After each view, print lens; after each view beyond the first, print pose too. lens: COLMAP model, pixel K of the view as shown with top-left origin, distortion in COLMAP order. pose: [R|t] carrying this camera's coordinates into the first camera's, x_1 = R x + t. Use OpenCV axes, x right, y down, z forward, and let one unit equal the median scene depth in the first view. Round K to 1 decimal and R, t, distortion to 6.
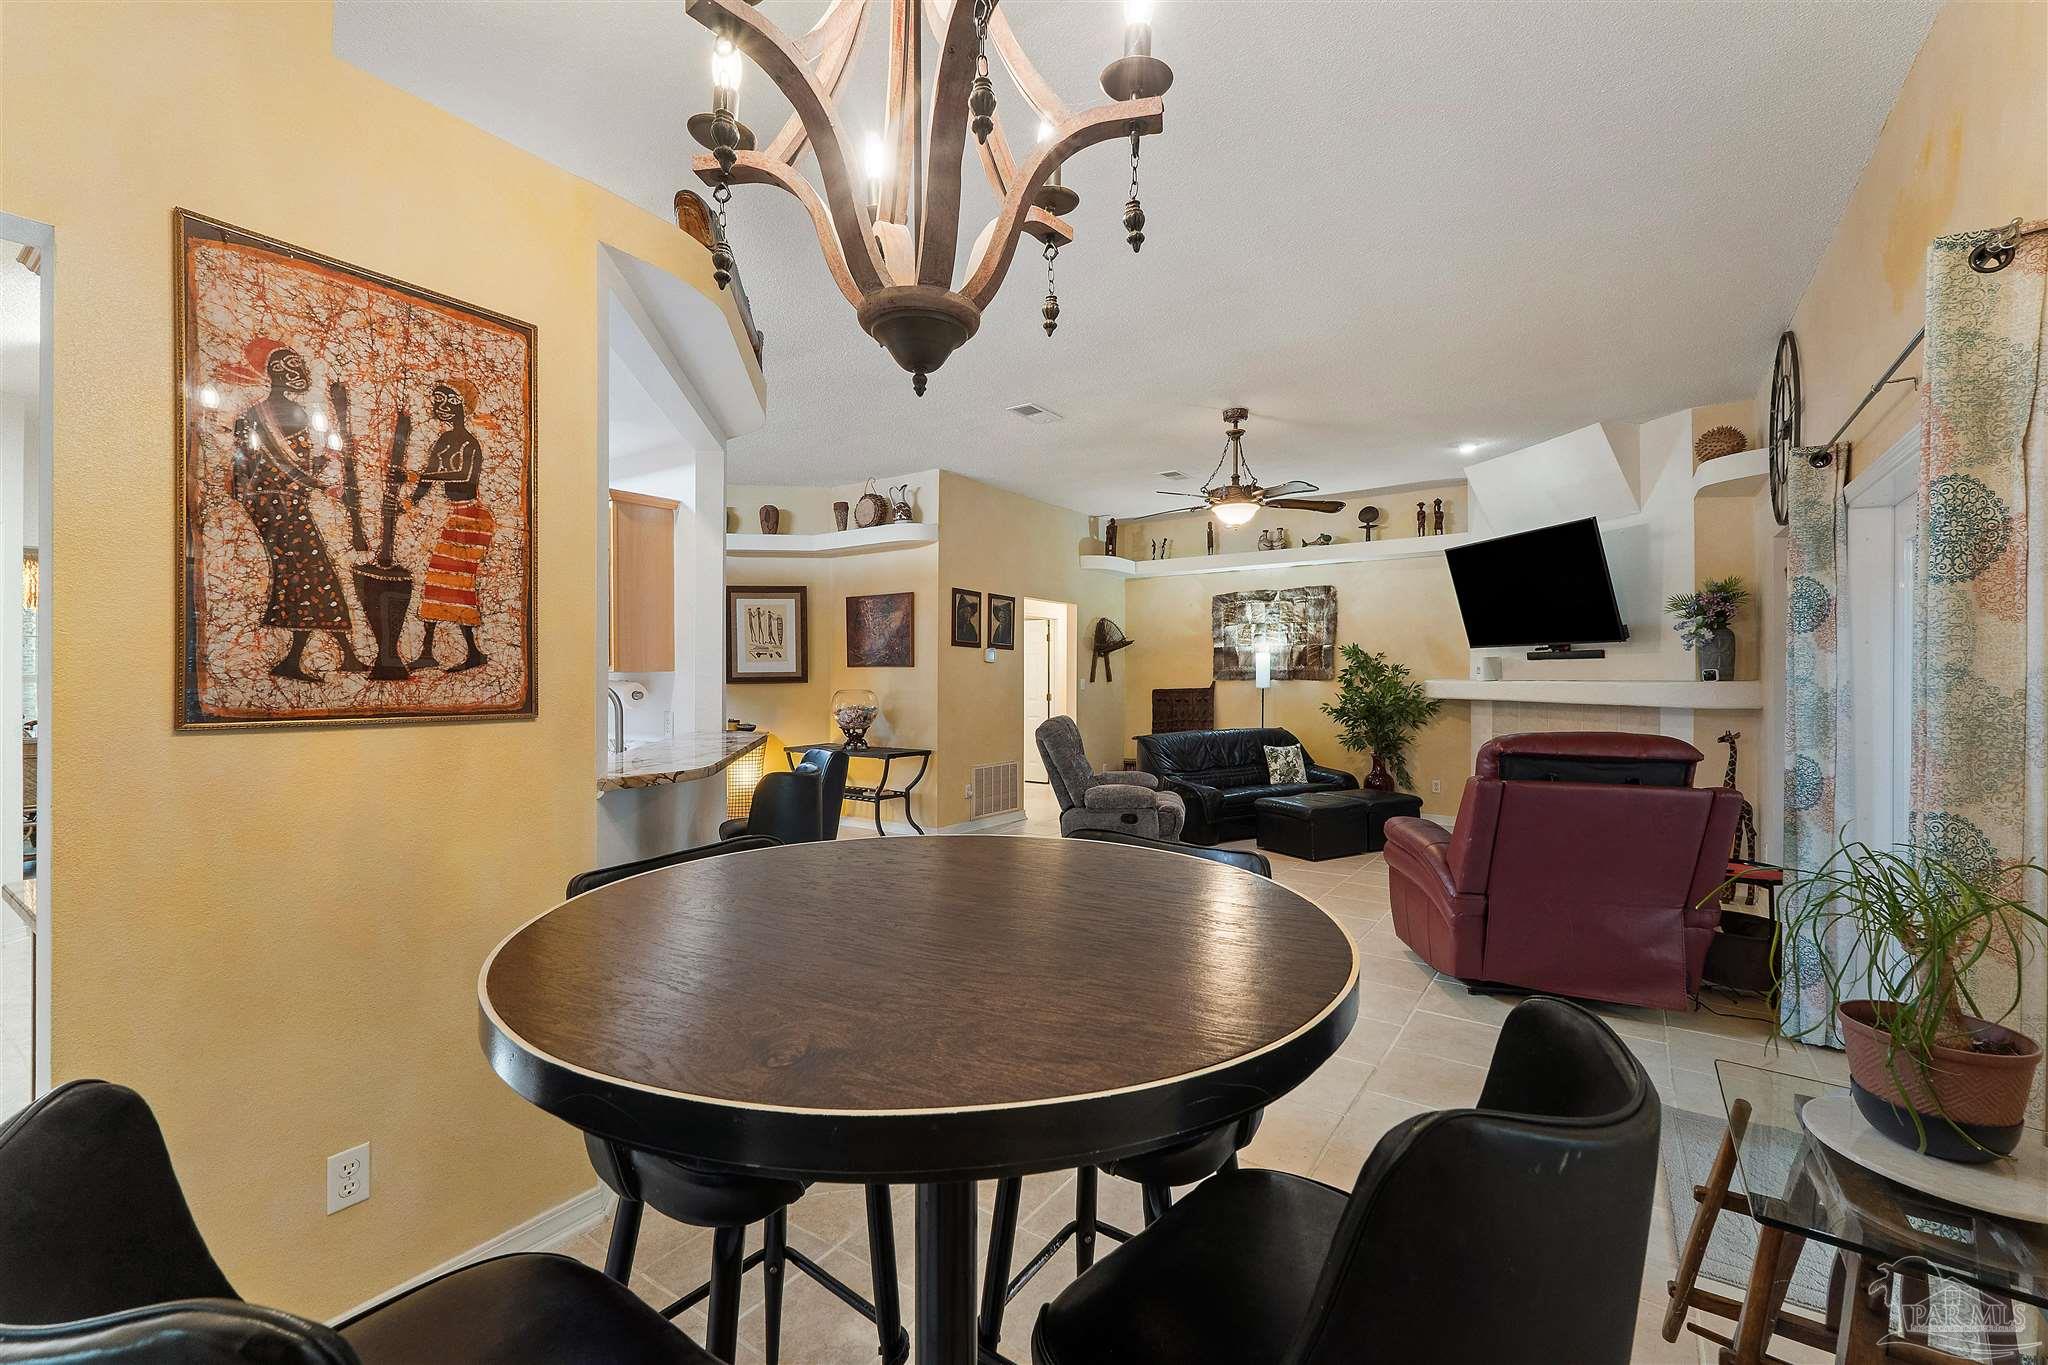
lens RADIAL K [[853.7, 0, 1056.2], [0, 853.7, 679.3], [0, 0, 1]] dist [0.002312, 0.000462]
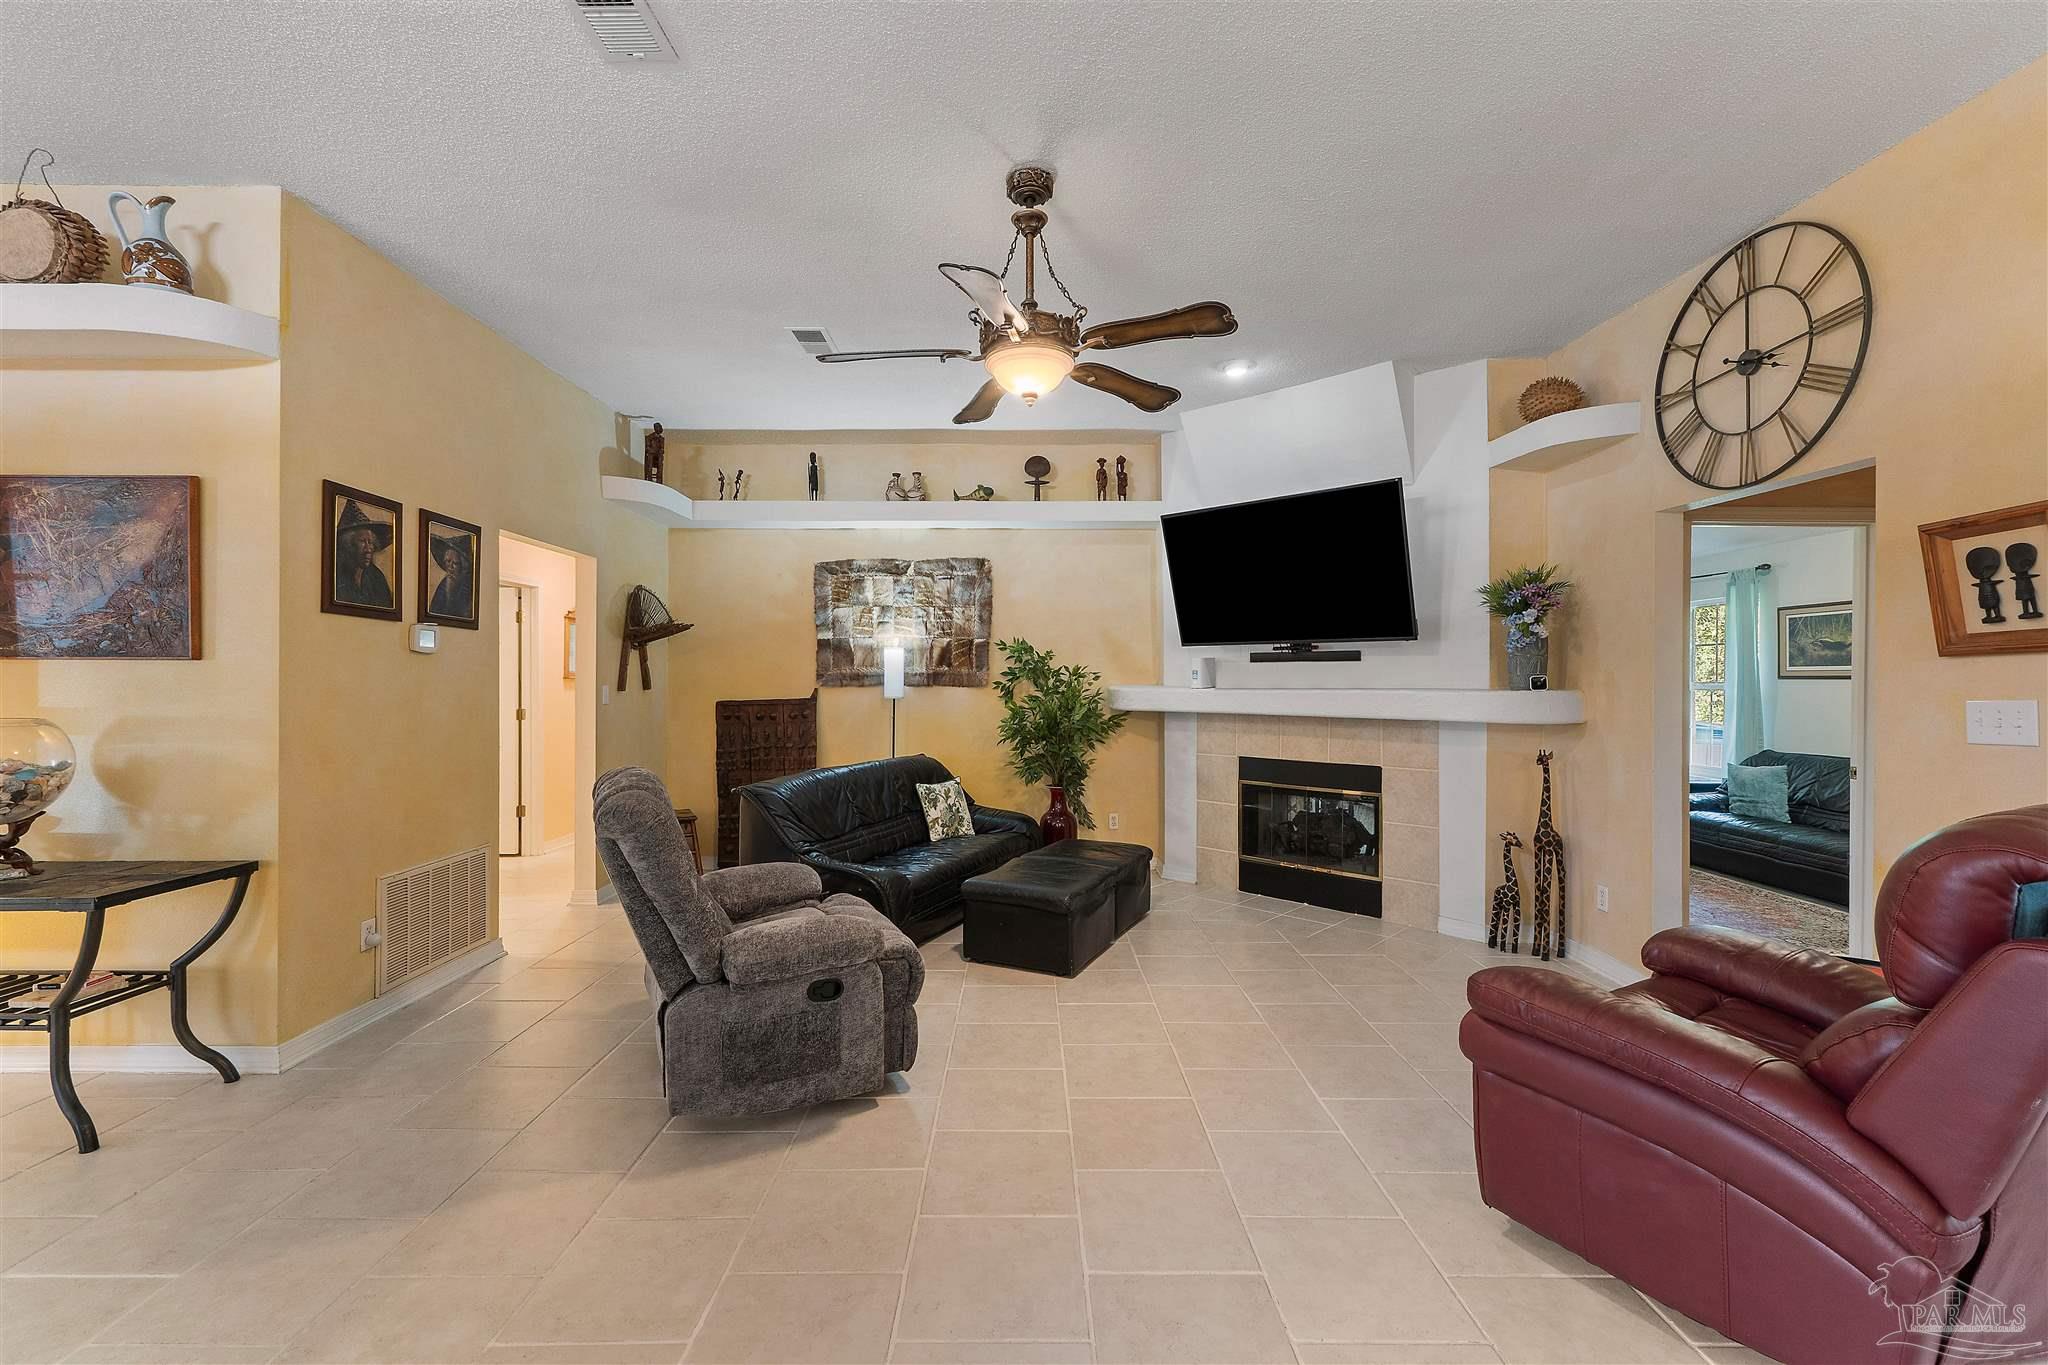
lens RADIAL K [[853.7, 0, 1035.1], [0, 853.7, 685.4], [0, 0, 1]] dist [0.002312, 0.000462]
pose [[0.832572, -0.001954, 0.553913, -0.057358], [-0.000422, 0.999991, 0.004162, -0.003758], [-0.553917, -0.003699, 0.832564, 0.409318]]
